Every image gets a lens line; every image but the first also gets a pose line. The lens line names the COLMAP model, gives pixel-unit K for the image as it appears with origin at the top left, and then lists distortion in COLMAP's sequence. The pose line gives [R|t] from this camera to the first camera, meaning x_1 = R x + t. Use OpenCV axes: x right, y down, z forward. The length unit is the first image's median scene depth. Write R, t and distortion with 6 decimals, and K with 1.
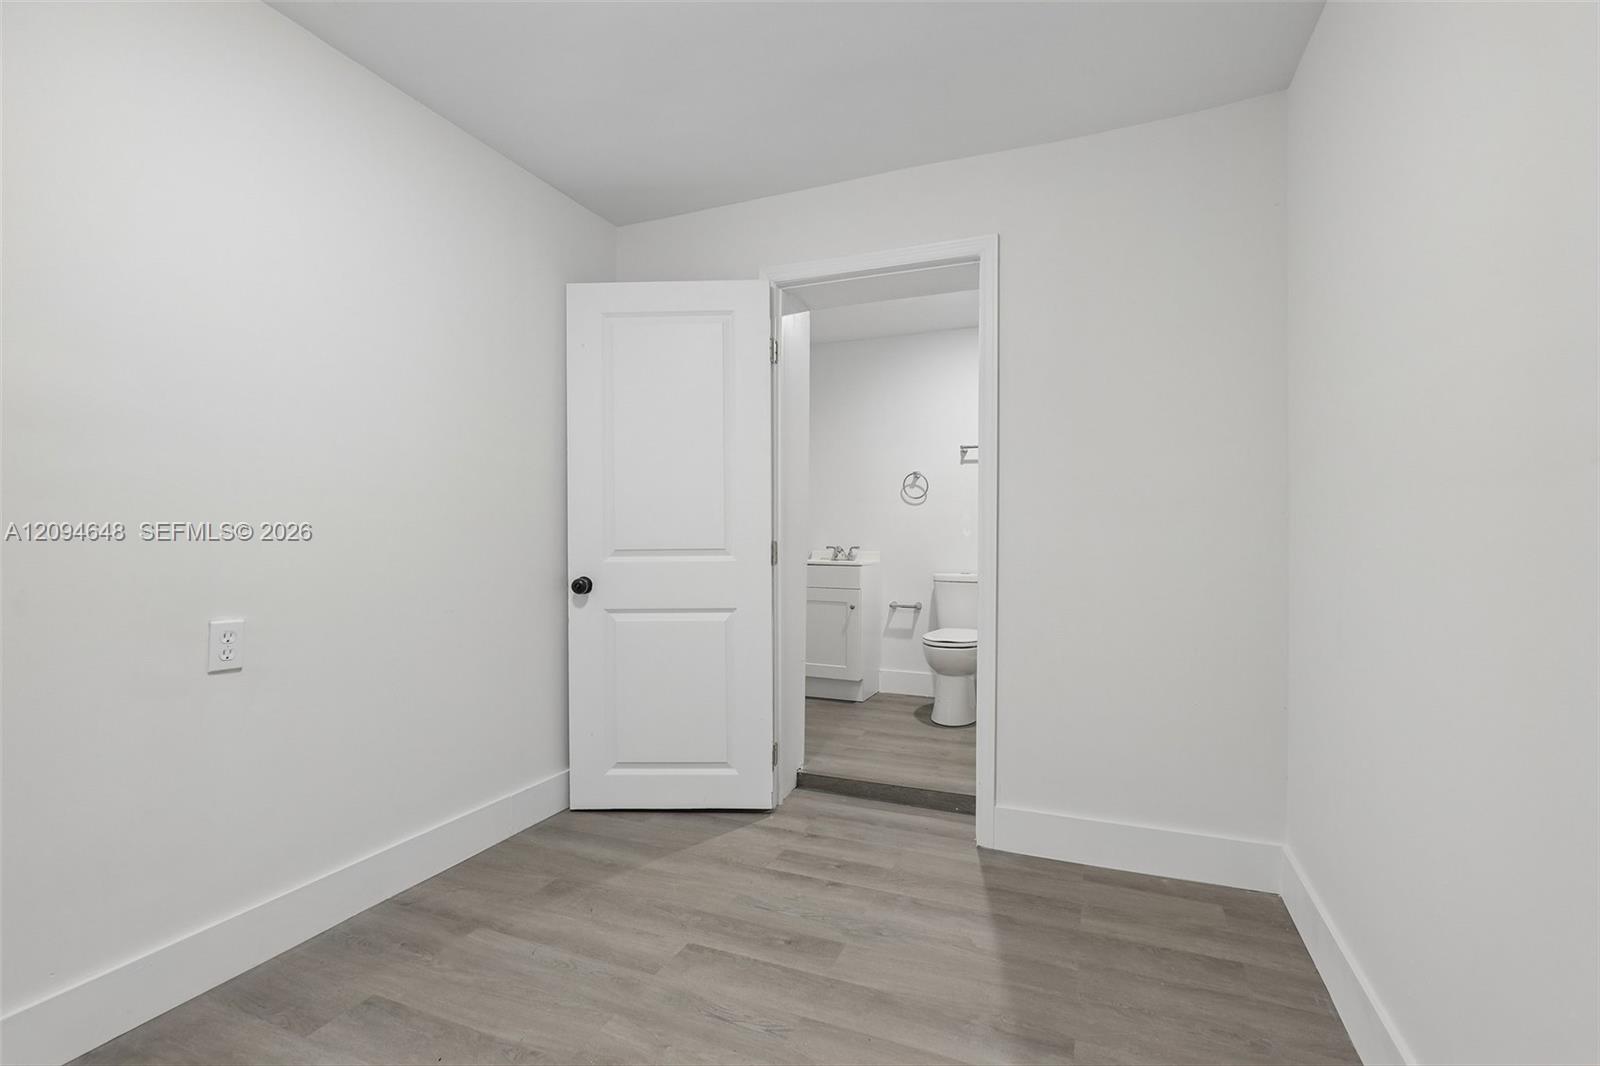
lens RADIAL K [[736.3, 0, 800.0], [0, 736.3, 533.0], [0, 0, 1]] dist [-0.000205, -0.000007]
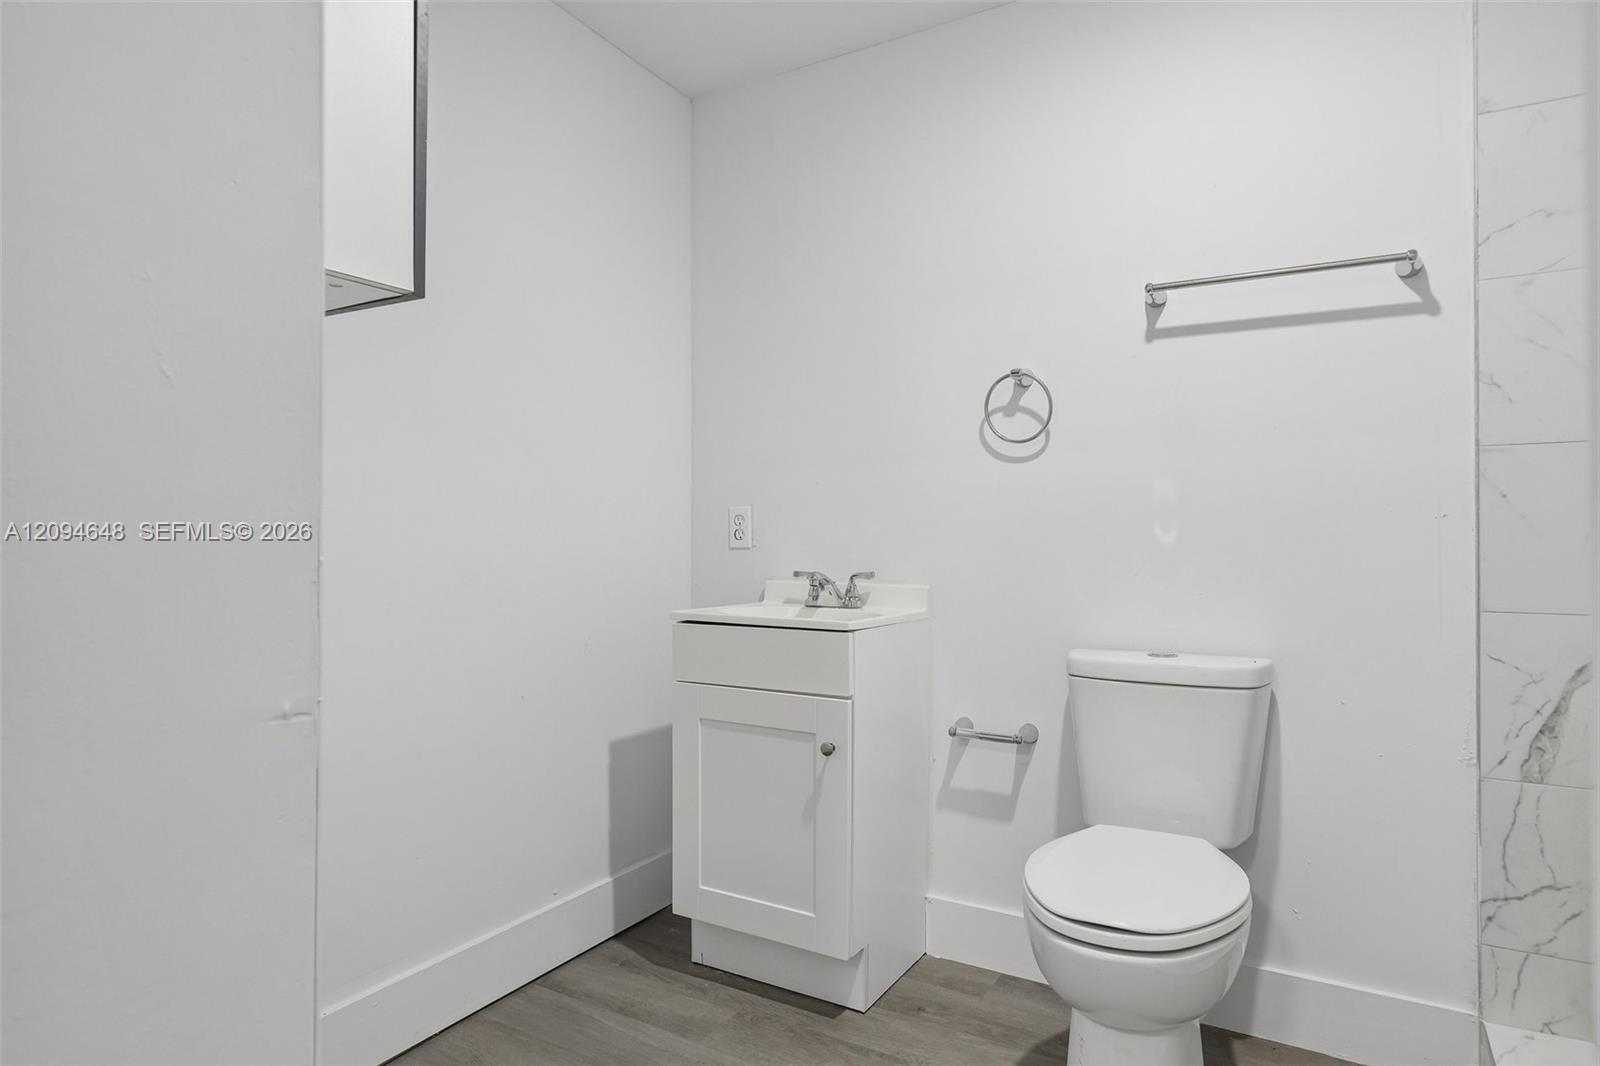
lens RADIAL K [[925.3, 0, 800.0], [0, 925.3, 533.0], [0, 0, 1]] dist [0.001605, 0.000160]
pose [[0.989447, -0.006239, -0.144758, 0.115631], [0.006723, 0.999973, 0.002851, -0.004001], [0.144736, -0.003794, 0.989463, 0.527108]]
